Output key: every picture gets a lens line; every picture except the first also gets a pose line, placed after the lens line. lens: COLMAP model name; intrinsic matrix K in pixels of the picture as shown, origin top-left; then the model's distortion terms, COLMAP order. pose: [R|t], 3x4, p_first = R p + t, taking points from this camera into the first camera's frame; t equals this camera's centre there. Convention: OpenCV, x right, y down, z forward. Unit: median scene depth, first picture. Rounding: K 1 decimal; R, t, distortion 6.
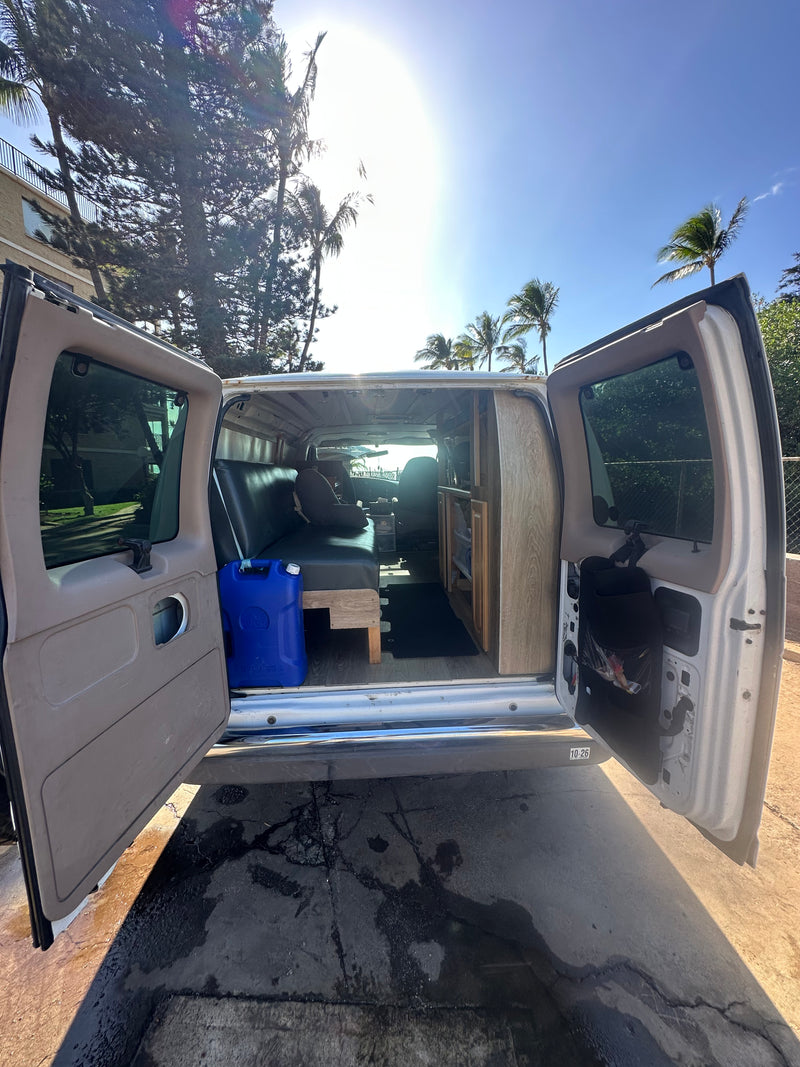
lens RADIAL K [[420.1, 0, 395.1], [0, 420.1, 530.1], [0, 0, 1]] dist [-0.001334, -0.000343]
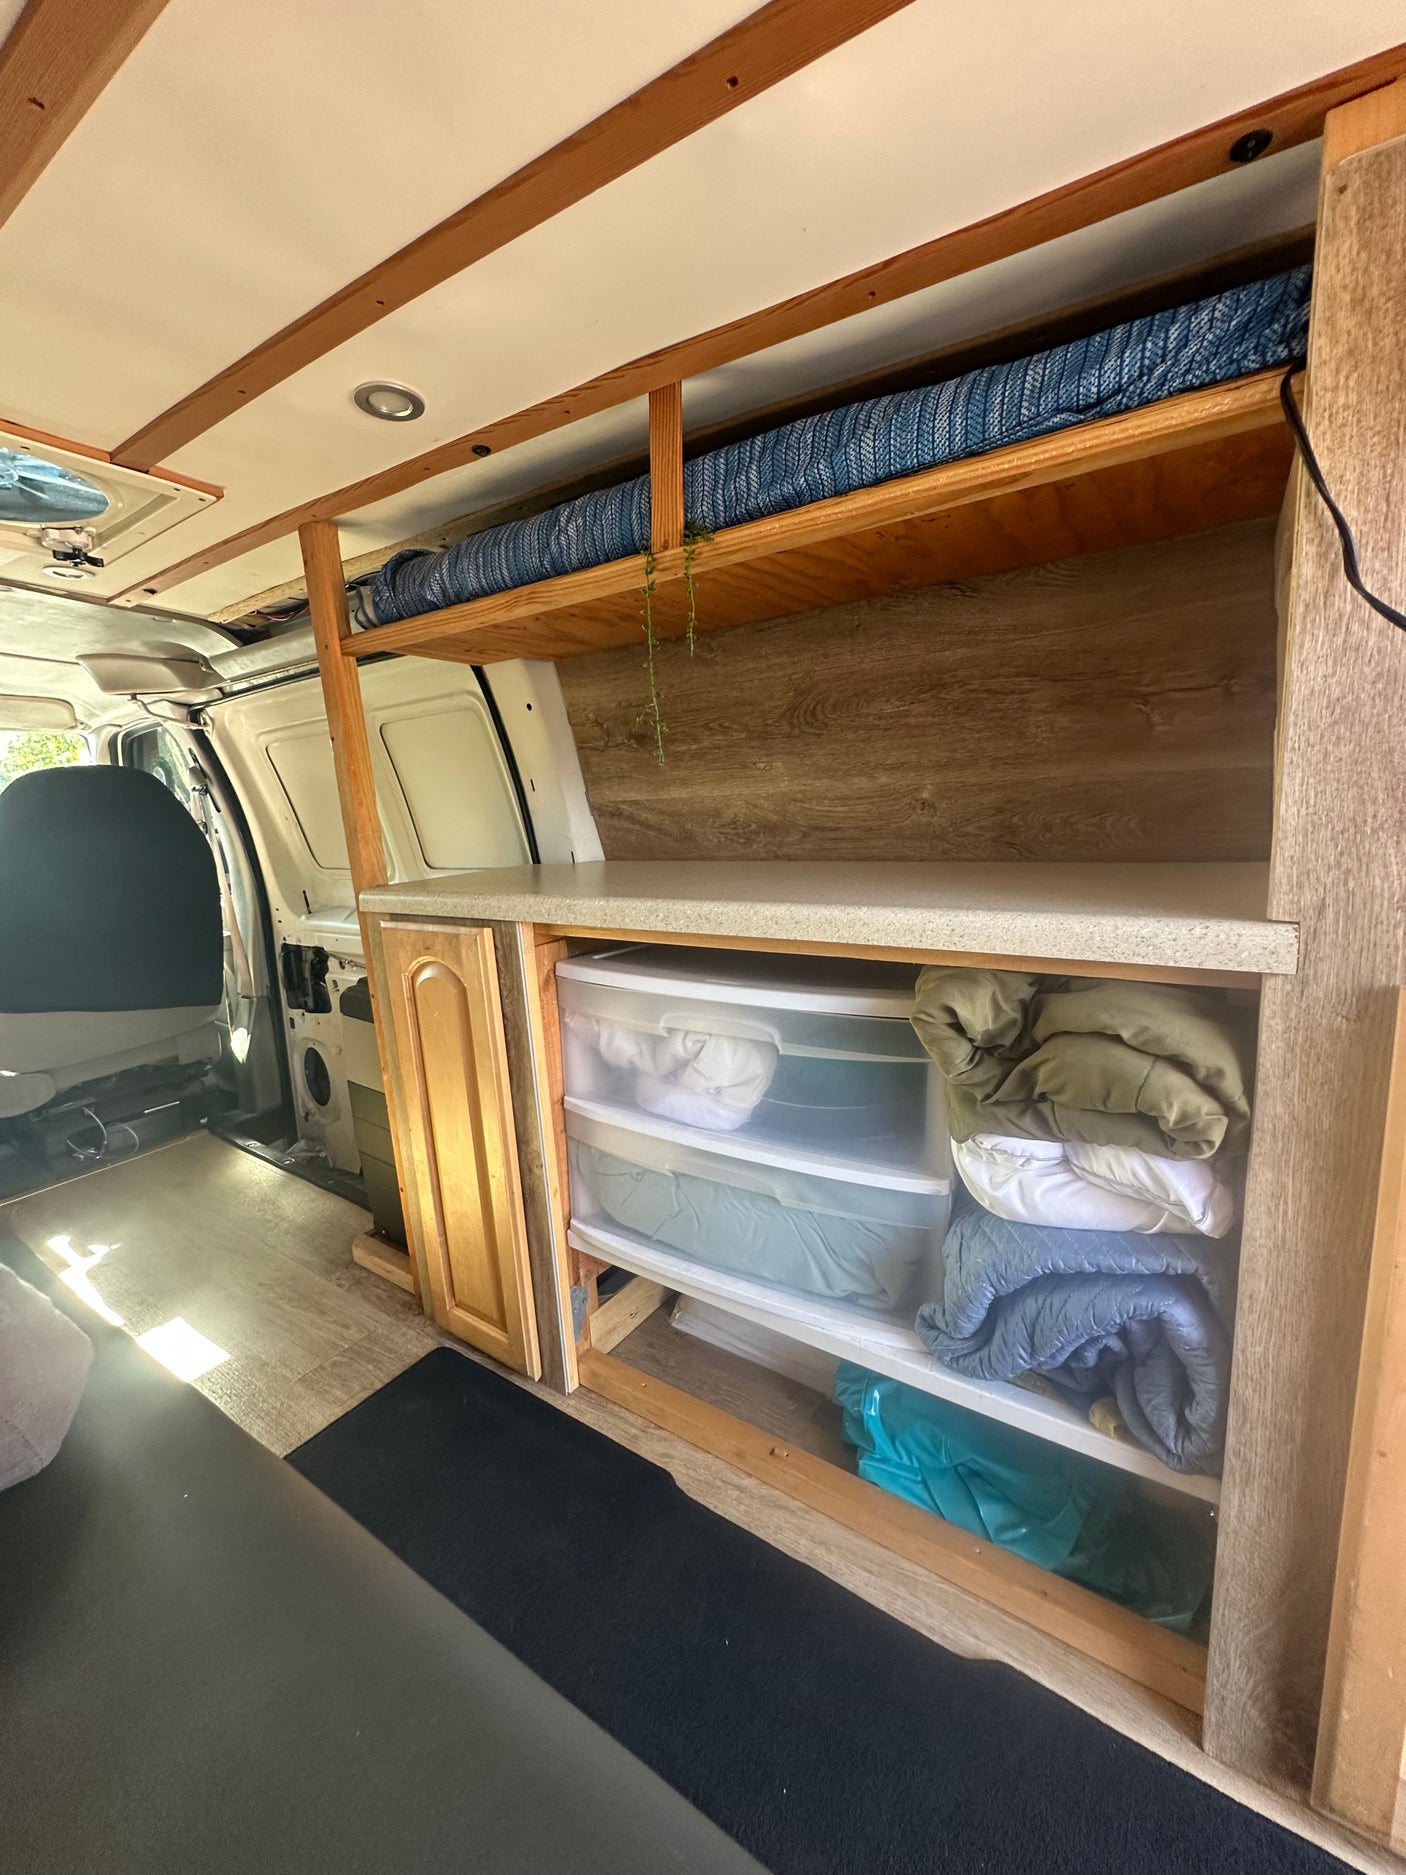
lens RADIAL K [[738.2, 0, 694.5], [0, 738.2, 931.6], [0, 0, 1]] dist [-0.001334, -0.000343]
pose [[0.601159, -0.145329, 0.785804, -0.090758], [0.146289, 0.986721, 0.070572, -0.096744], [-0.785626, 0.072529, 0.614436, 0.716420]]
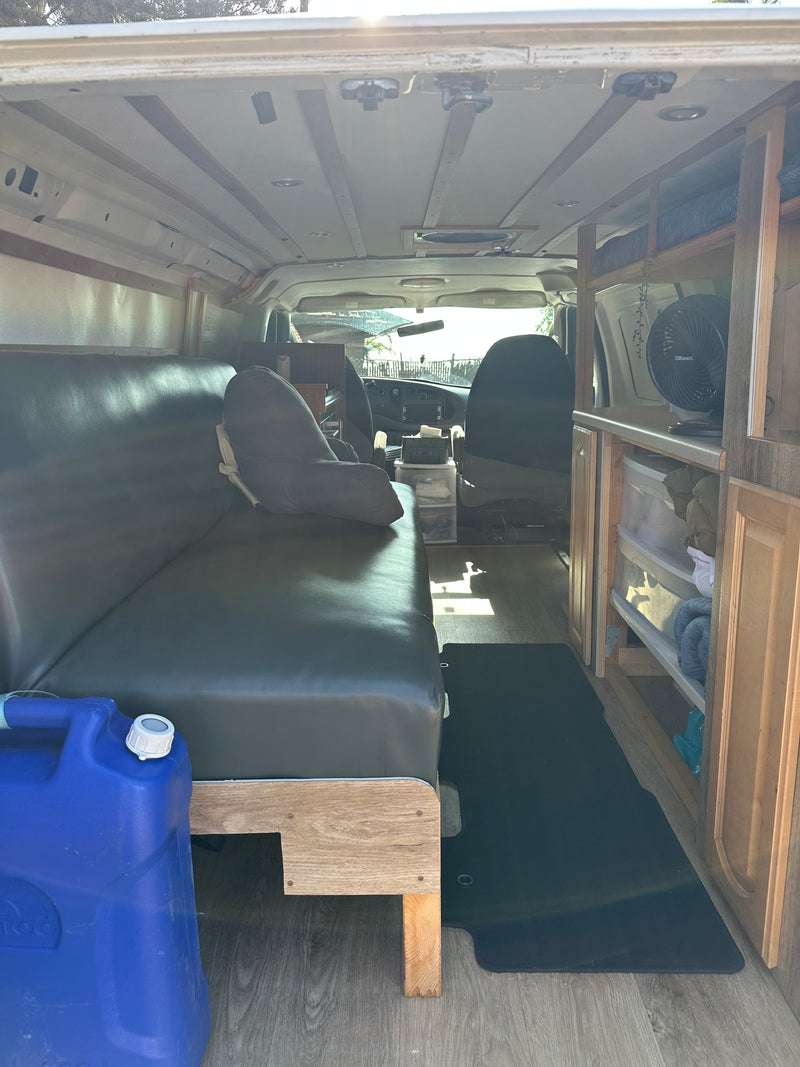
lens RADIAL K [[741.6, 0, 398.1], [0, 741.6, 529.0], [0, 0, 1]] dist [0.070560, -0.079084]
pose [[0.998065, 0.022643, -0.057909, -0.025537], [-0.017578, 0.996095, 0.086519, -0.055381], [0.059642, -0.085334, 0.994566, 0.286130]]
